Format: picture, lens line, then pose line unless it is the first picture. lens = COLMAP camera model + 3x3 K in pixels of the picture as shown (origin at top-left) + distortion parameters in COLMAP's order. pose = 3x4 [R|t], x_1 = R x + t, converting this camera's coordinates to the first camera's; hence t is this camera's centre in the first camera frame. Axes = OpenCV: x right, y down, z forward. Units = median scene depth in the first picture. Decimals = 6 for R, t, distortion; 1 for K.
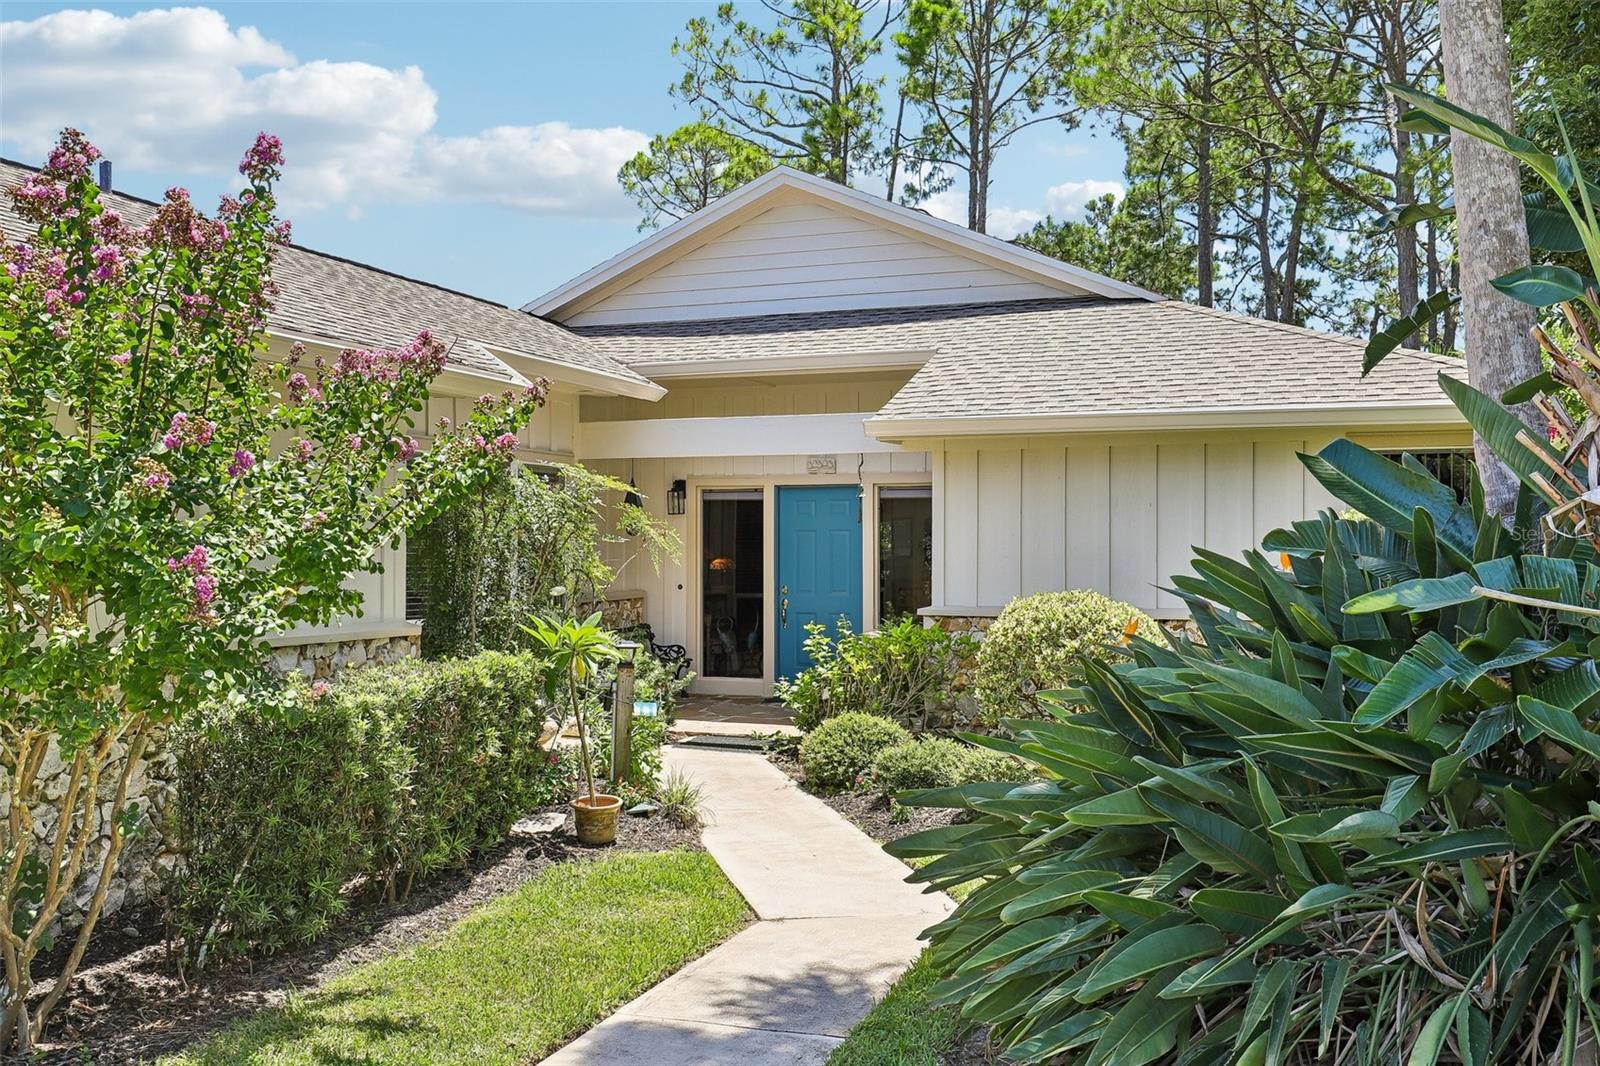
lens RADIAL K [[1487.8, 0, 800.5], [0, 1487.8, 536.4], [0, 0, 1]] dist [-0.016606, 0.000000]
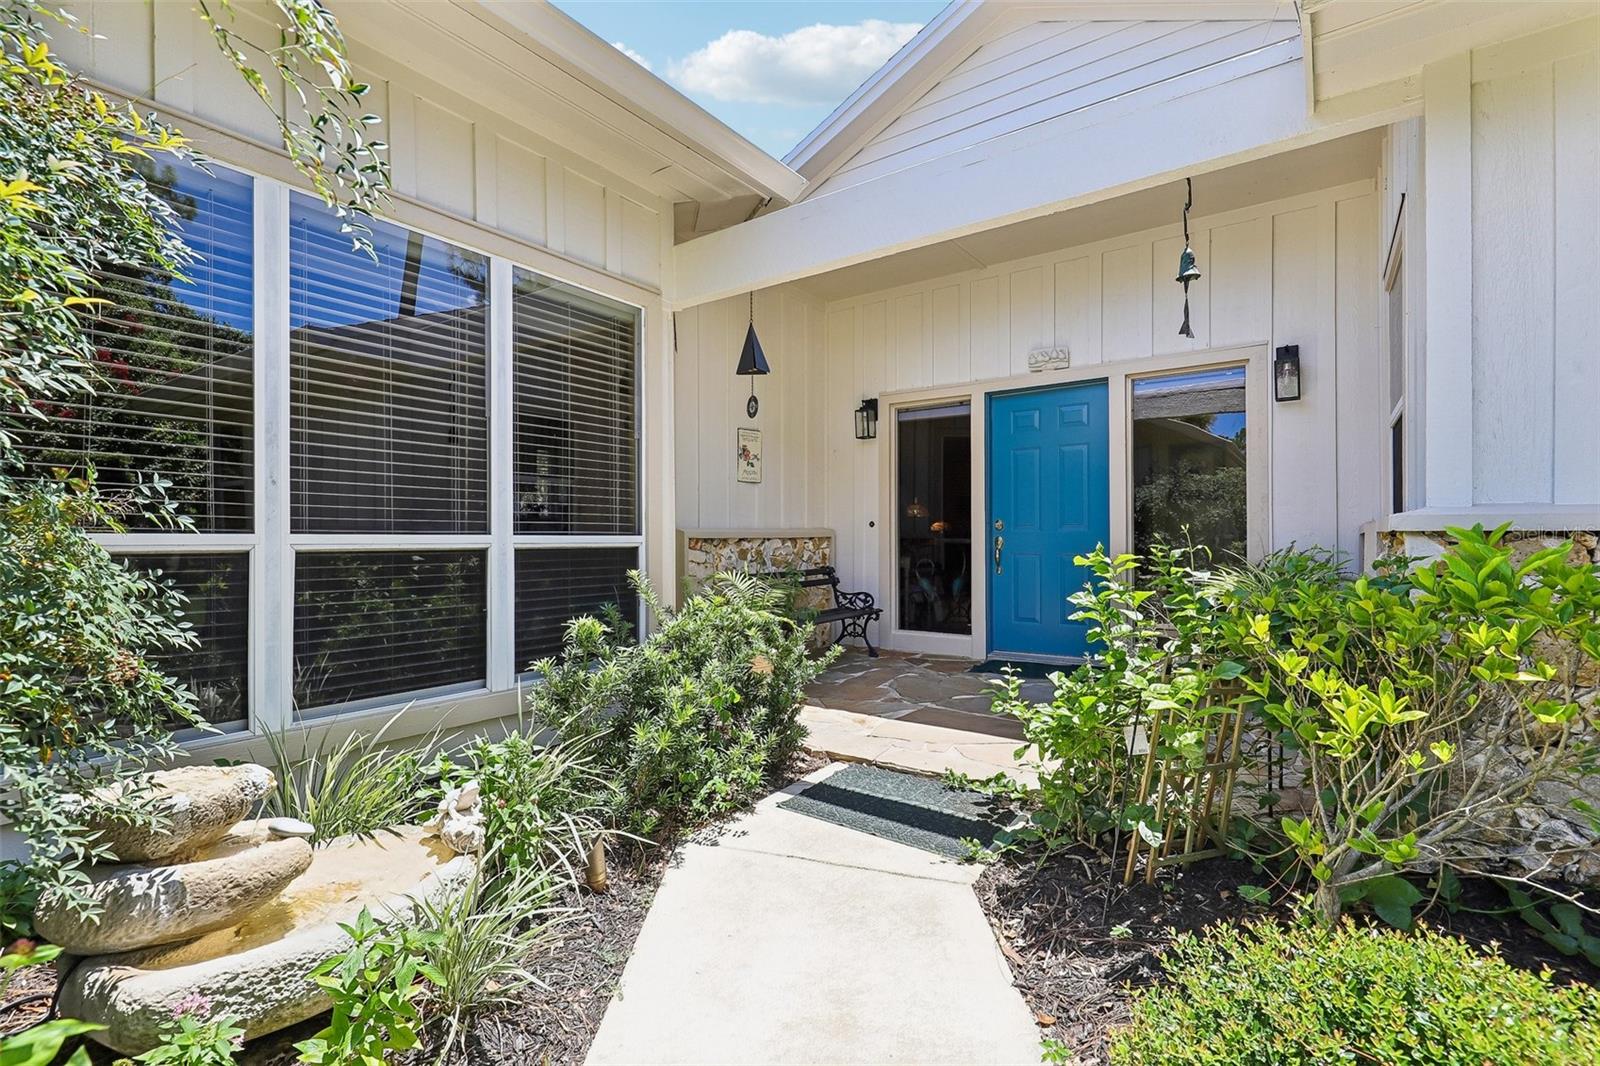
lens RADIAL K [[726.4, 0, 805.7], [0, 726.4, 536.7], [0, 0, 1]] dist [0.001159, -0.000047]
pose [[0.968407, -0.001418, -0.249370, -0.013494], [0.002422, 0.999990, 0.003719, 0.040179], [0.249362, -0.004206, 0.968401, 0.596736]]
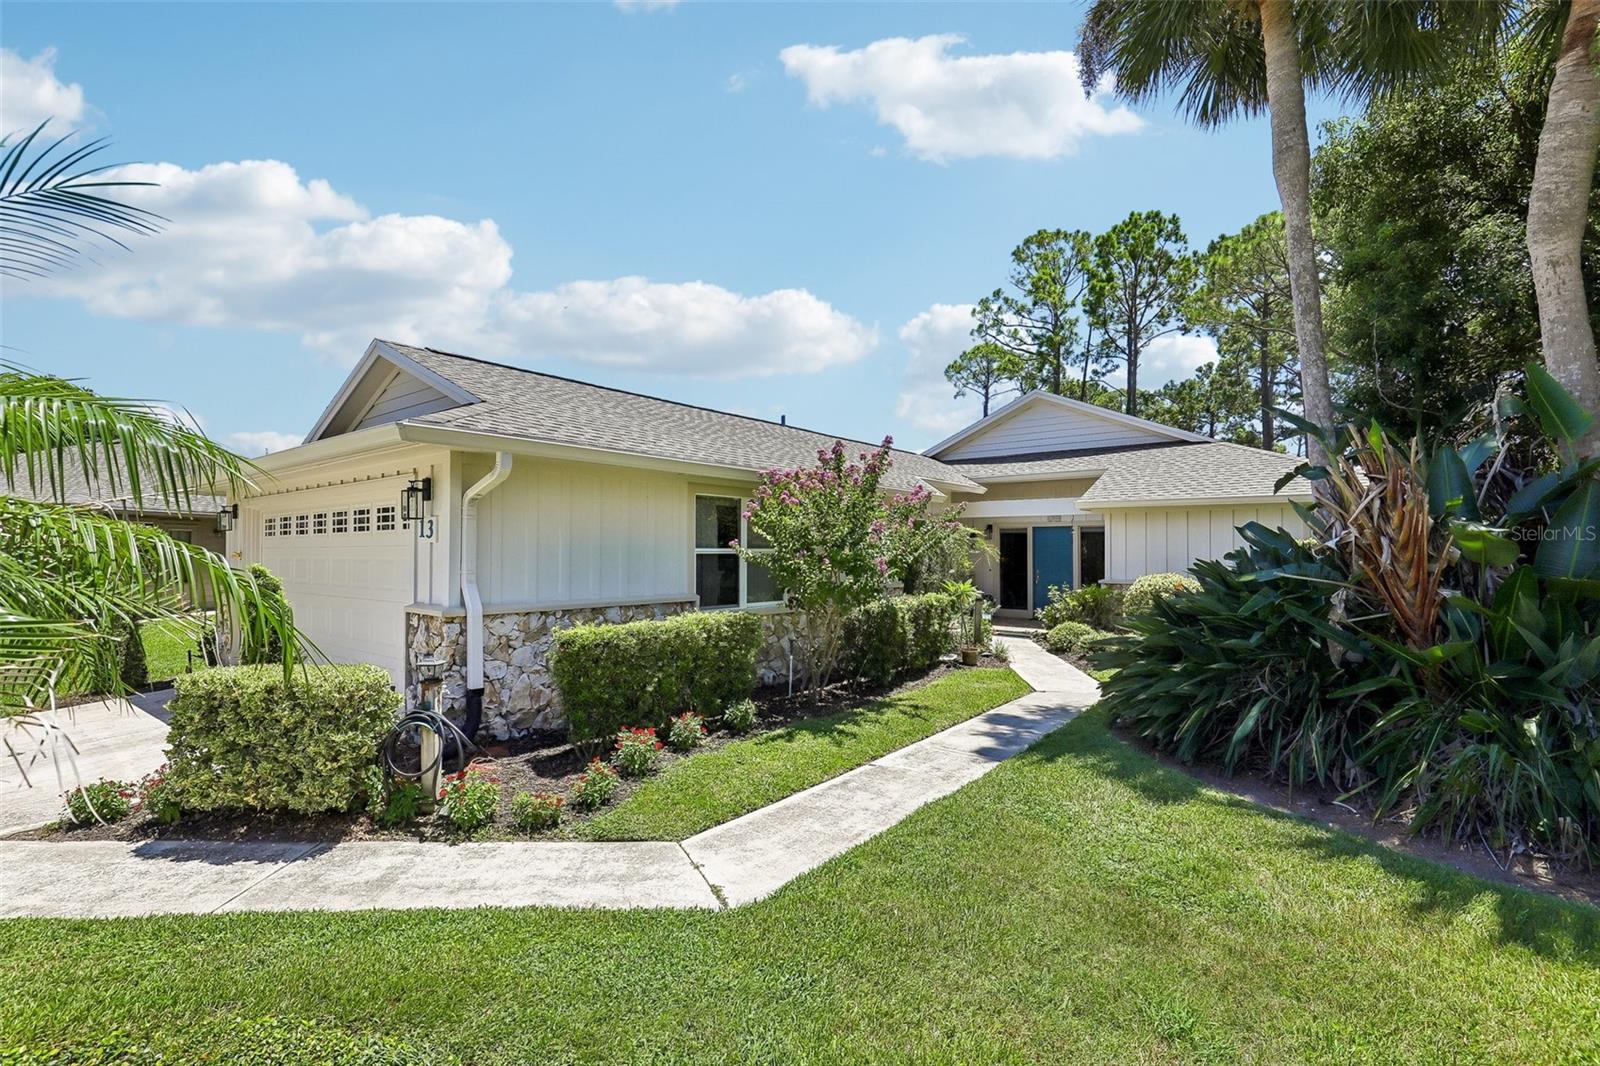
lens RADIAL K [[726.4, 0, 803.9], [0, 726.4, 526.9], [0, 0, 1]] dist [0.001159, -0.000047]
pose [[0.952276, -0.008577, -0.305119, -0.010811], [0.000958, 0.999684, -0.025111, -0.006096], [0.305238, 0.023620, 0.951983, -0.185744]]
